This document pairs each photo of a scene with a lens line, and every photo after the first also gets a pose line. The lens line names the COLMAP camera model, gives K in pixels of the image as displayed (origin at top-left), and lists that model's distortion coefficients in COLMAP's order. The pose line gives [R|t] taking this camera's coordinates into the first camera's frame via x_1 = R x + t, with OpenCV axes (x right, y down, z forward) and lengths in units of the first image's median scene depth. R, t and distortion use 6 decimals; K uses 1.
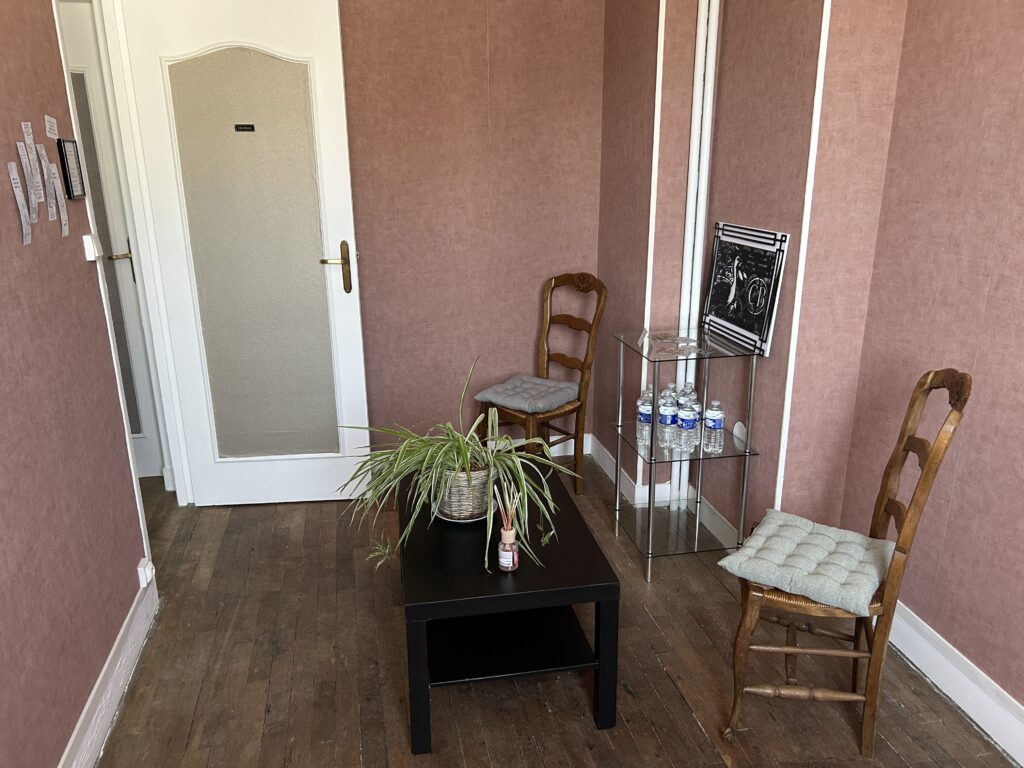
lens RADIAL K [[748.8, 0, 512.0], [0, 748.8, 384.0], [0, 0, 1]] dist [0.035407, -0.001439]
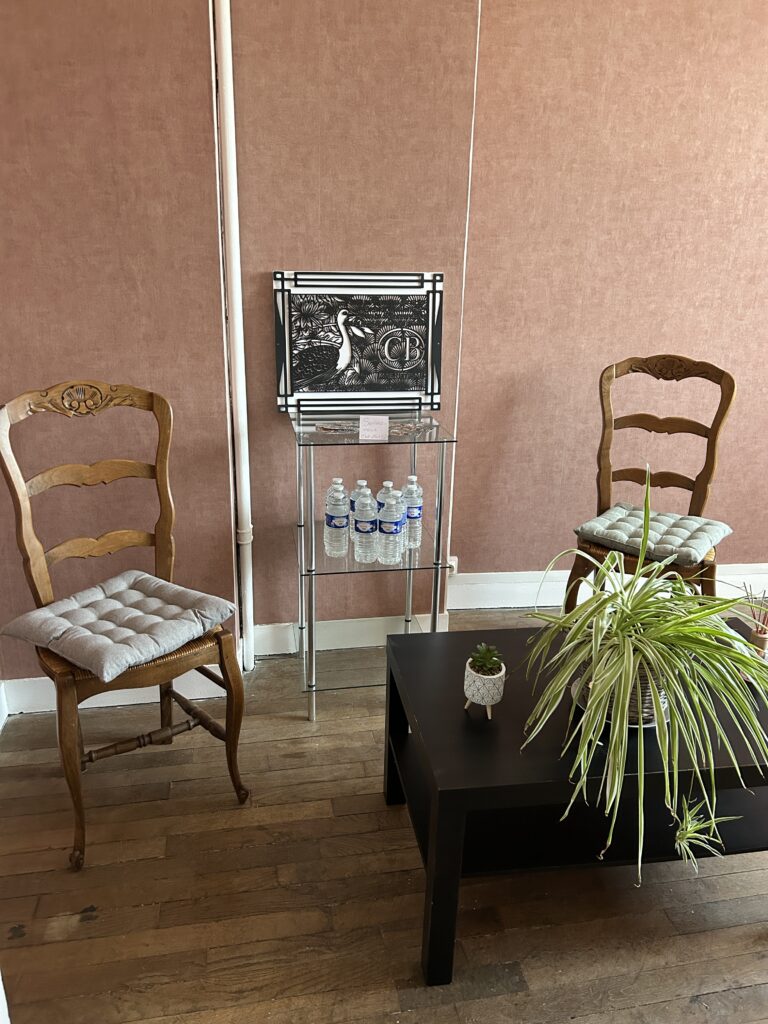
lens RADIAL K [[748.8, 0, 384.0], [0, 748.8, 512.0], [0, 0, 1]] dist [0.035407, -0.001439]
pose [[0.022103, -0.341682, 0.939556, -0.564516], [0.270733, 0.906717, 0.323370, -0.233153], [-0.962401, 0.247221, 0.112546, 0.965636]]
